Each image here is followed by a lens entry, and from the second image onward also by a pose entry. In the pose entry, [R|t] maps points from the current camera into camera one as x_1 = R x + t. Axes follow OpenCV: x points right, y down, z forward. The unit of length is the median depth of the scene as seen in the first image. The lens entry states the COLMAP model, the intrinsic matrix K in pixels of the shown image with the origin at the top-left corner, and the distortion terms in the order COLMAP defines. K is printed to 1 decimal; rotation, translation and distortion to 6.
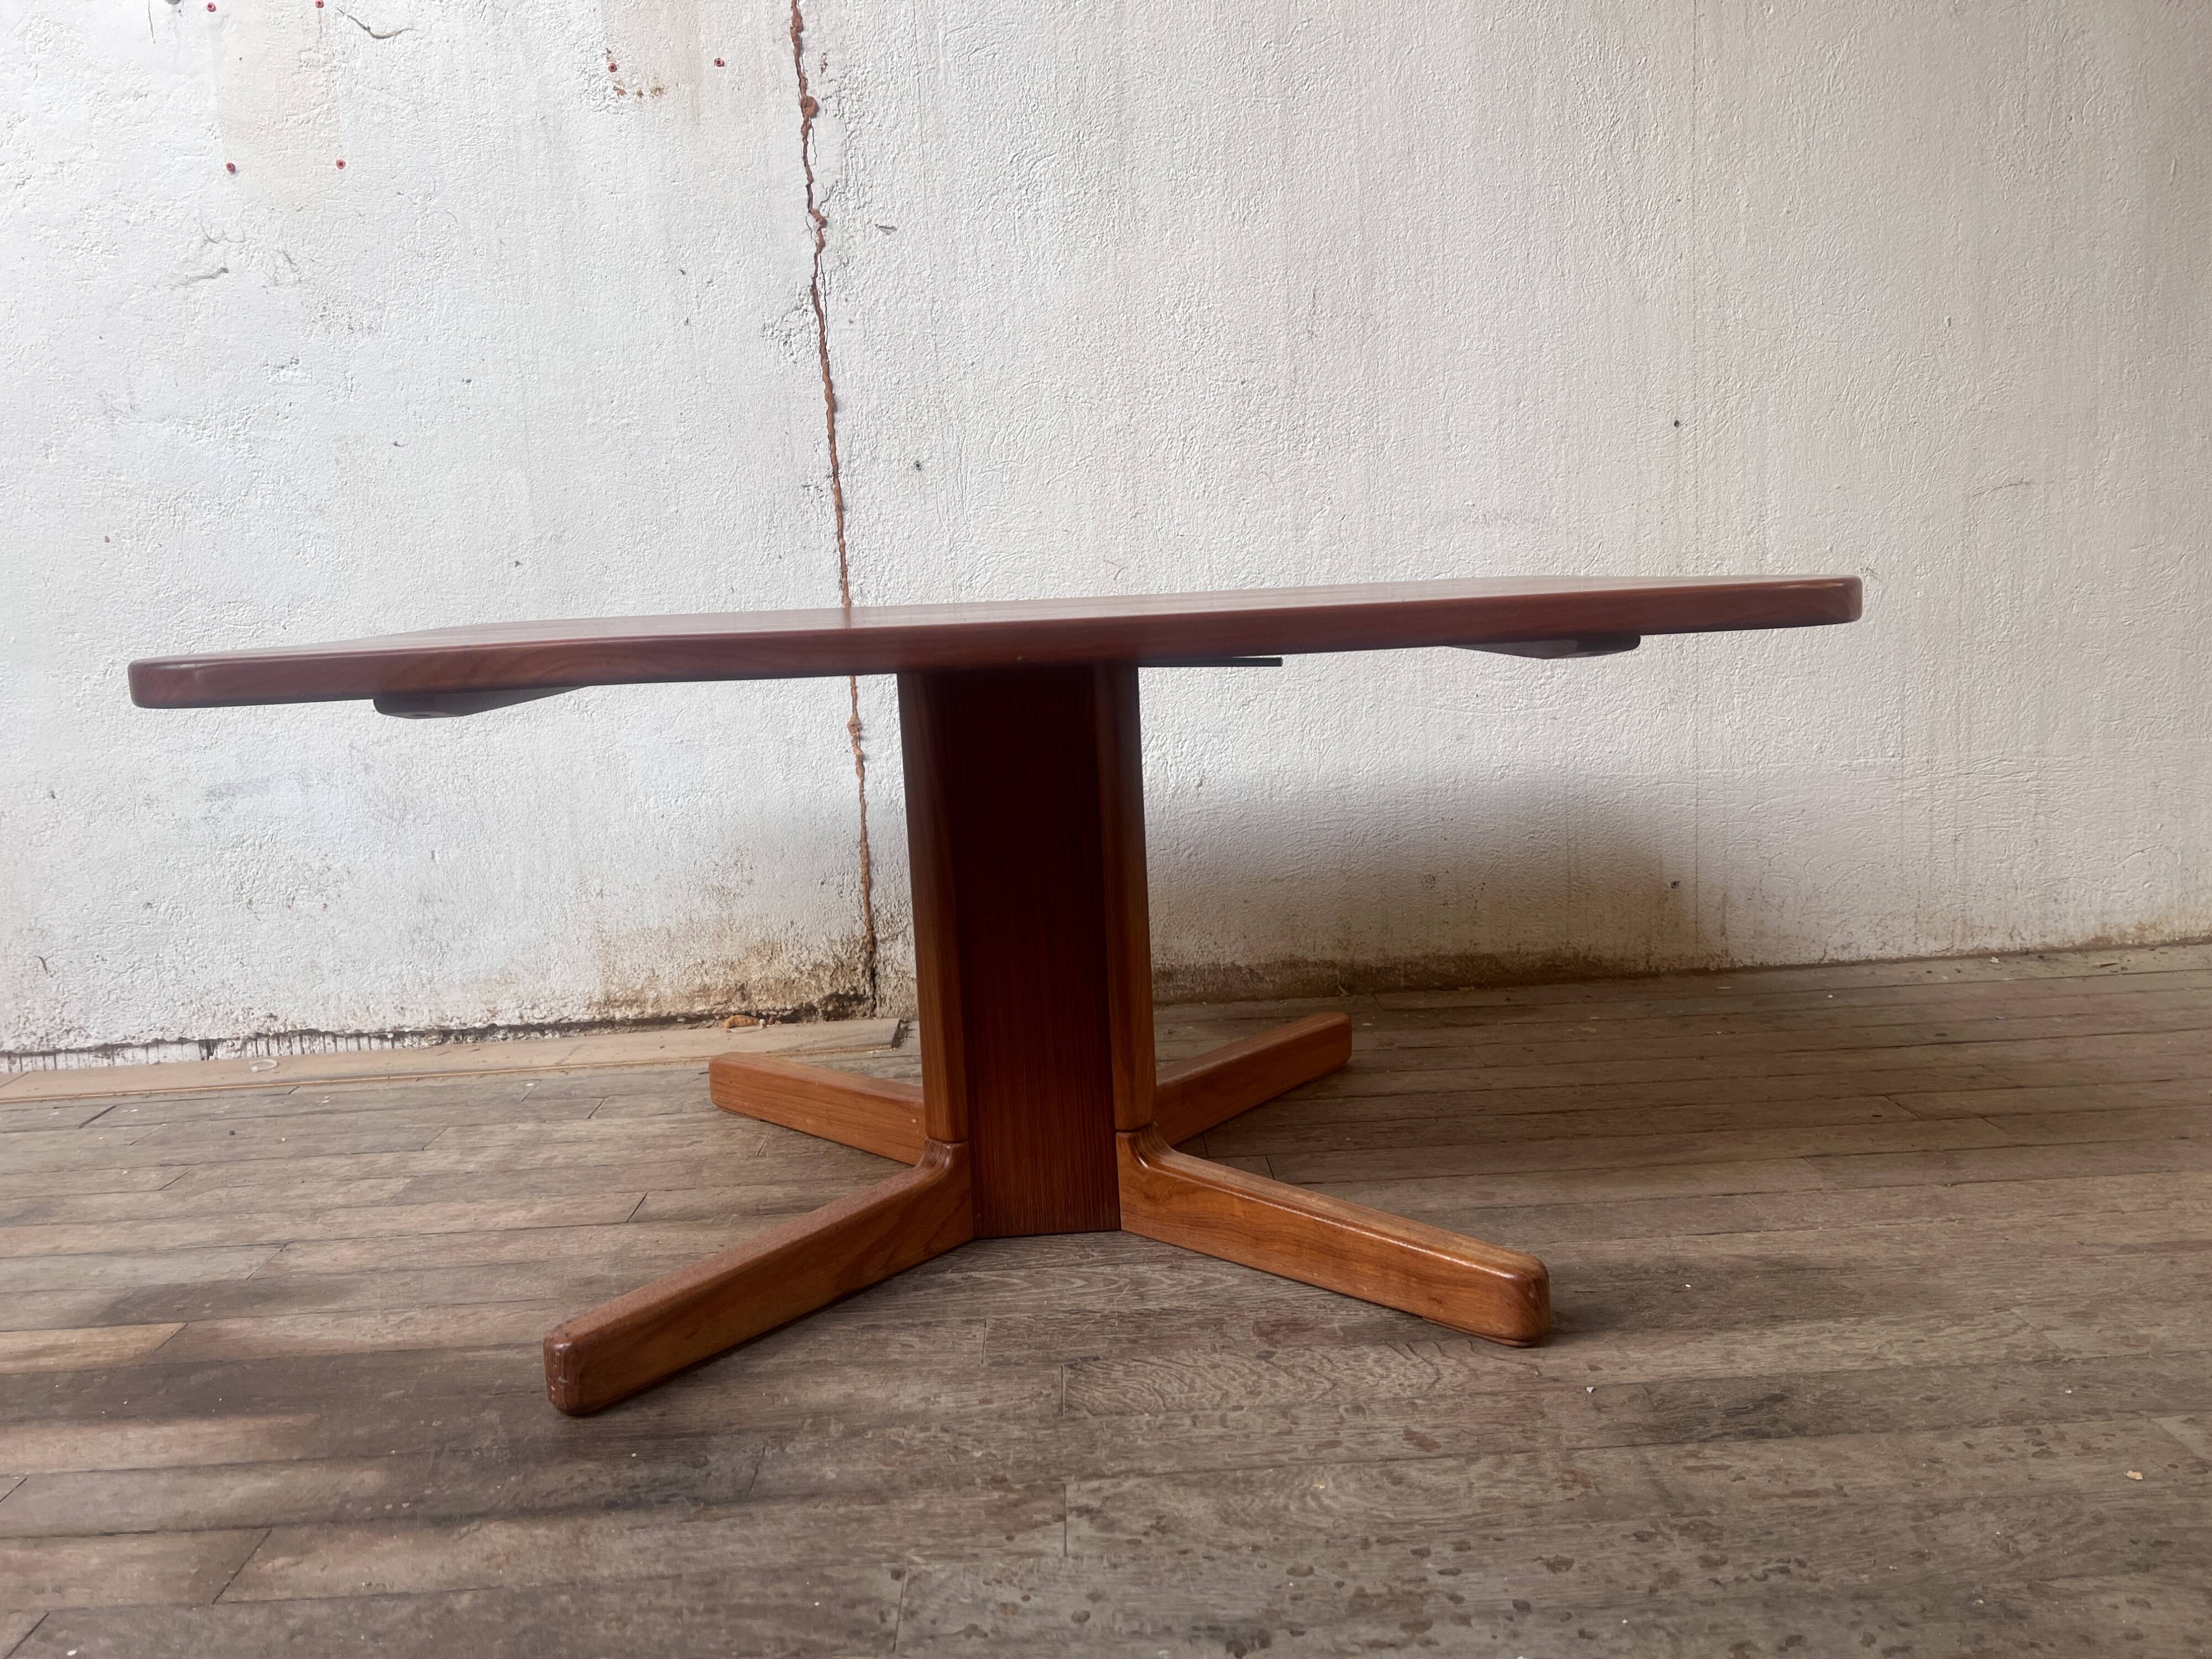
lens RADIAL K [[1663.4, 0, 1094.6], [0, 1663.4, 813.9], [0, 0, 1]] dist [0.048297, -0.052737]
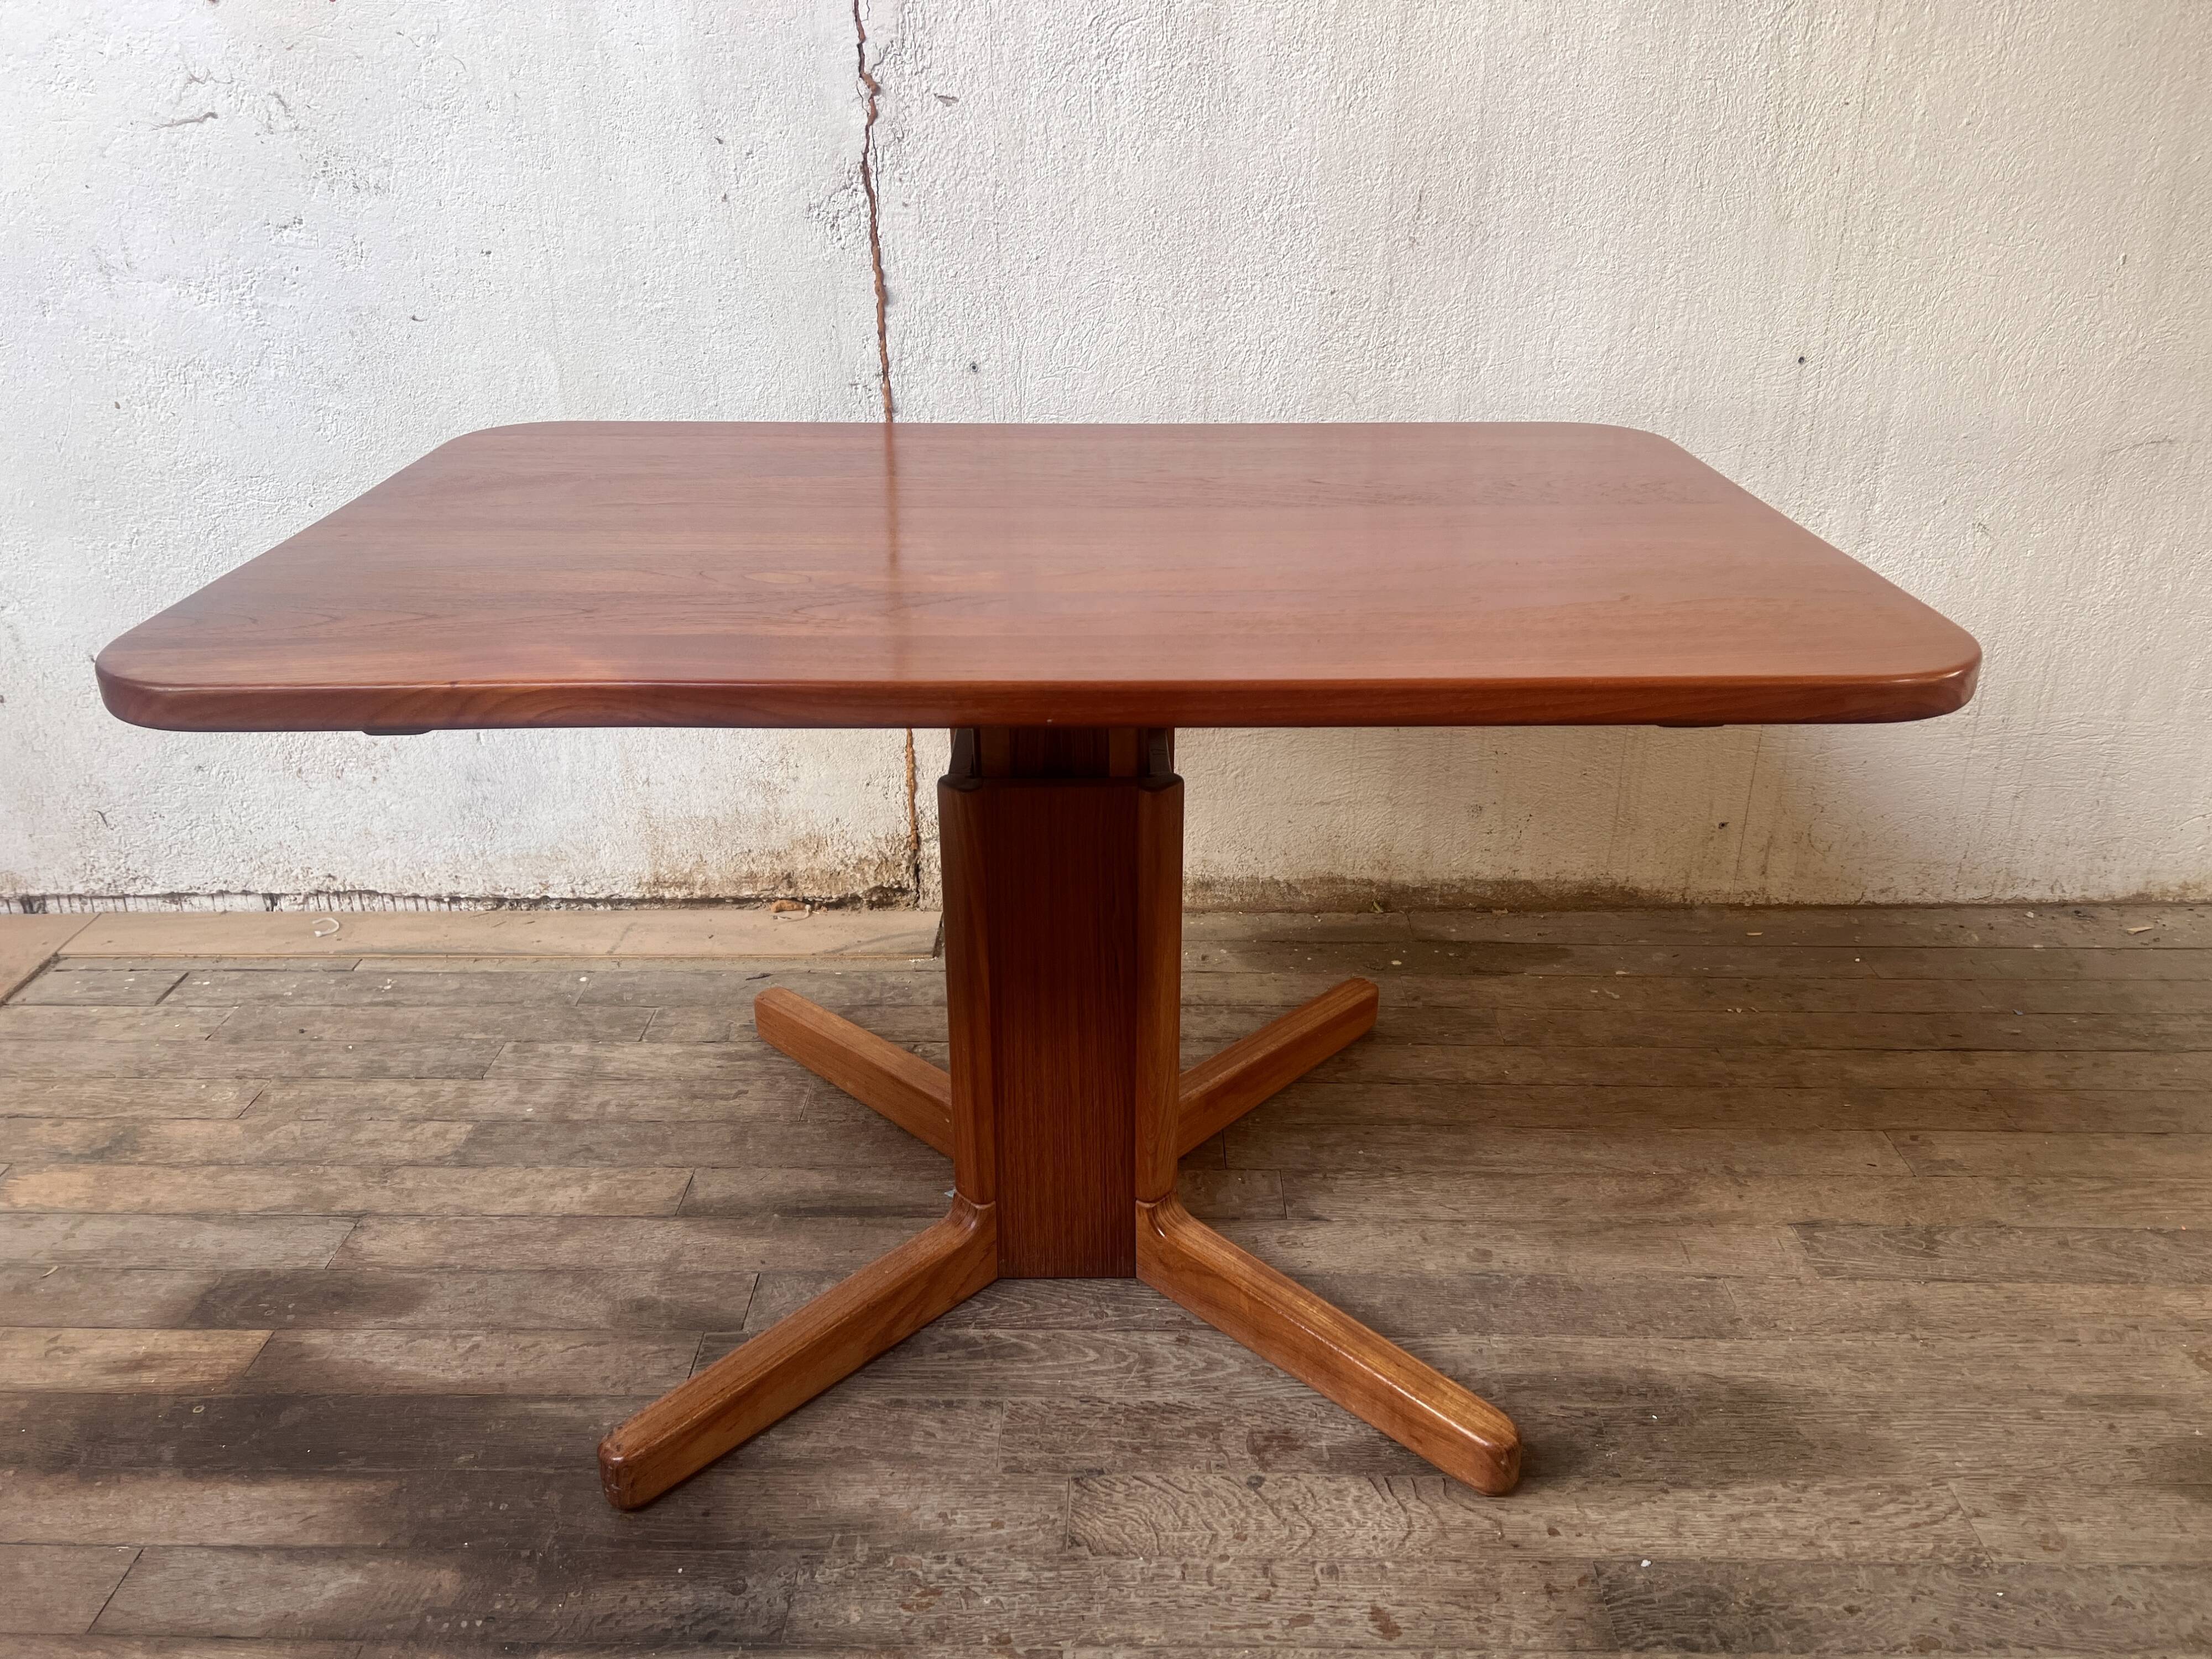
lens RADIAL K [[1660.3, 0, 1123.9], [0, 1660.3, 821.9], [0, 0, 1]] dist [0.053830, -0.058430]
pose [[0.998203, 0.059281, -0.008721, 0.000336], [-0.054489, 0.958621, 0.279424, -0.353013], [0.024925, -0.278446, 0.960128, 0.061749]]
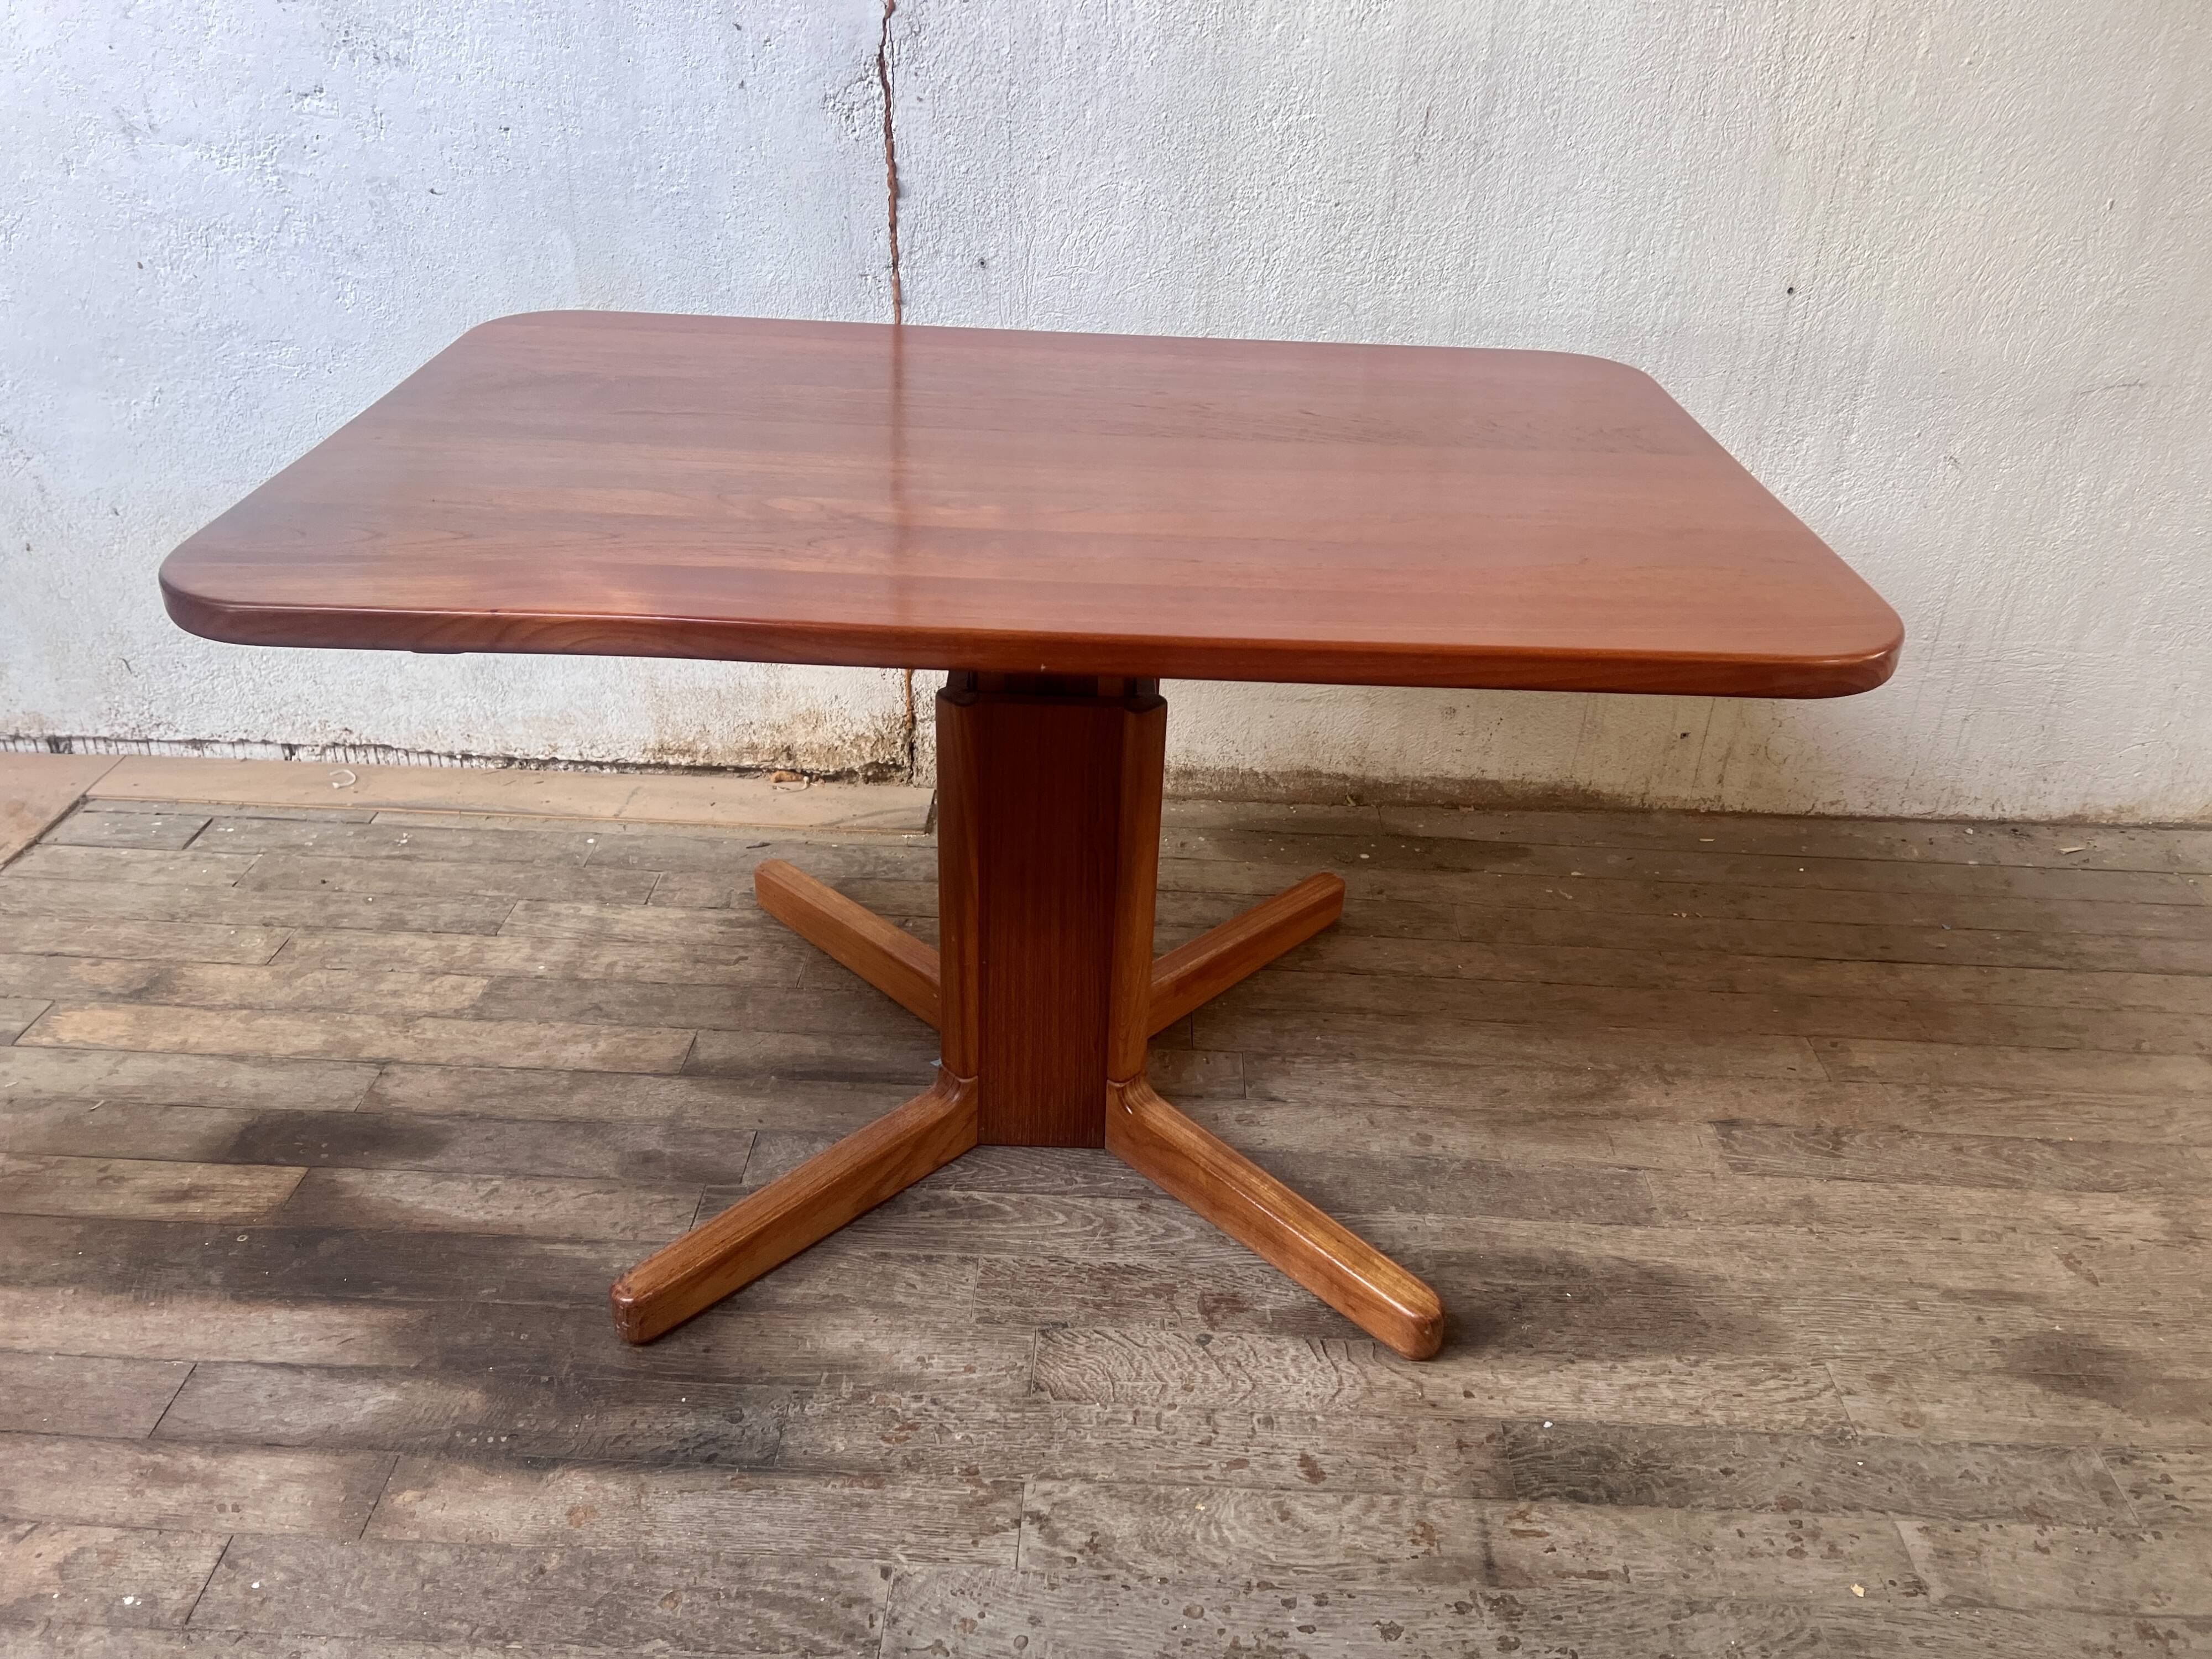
lens RADIAL K [[1661.3, 0, 1127.6], [0, 1661.3, 810.7], [0, 0, 1]] dist [0.050115, -0.056149]
pose [[0.994991, 0.099757, 0.006459, 0.001083], [-0.095198, 0.925827, 0.365761, -0.422968], [0.030507, -0.364544, 0.930686, 0.011567]]
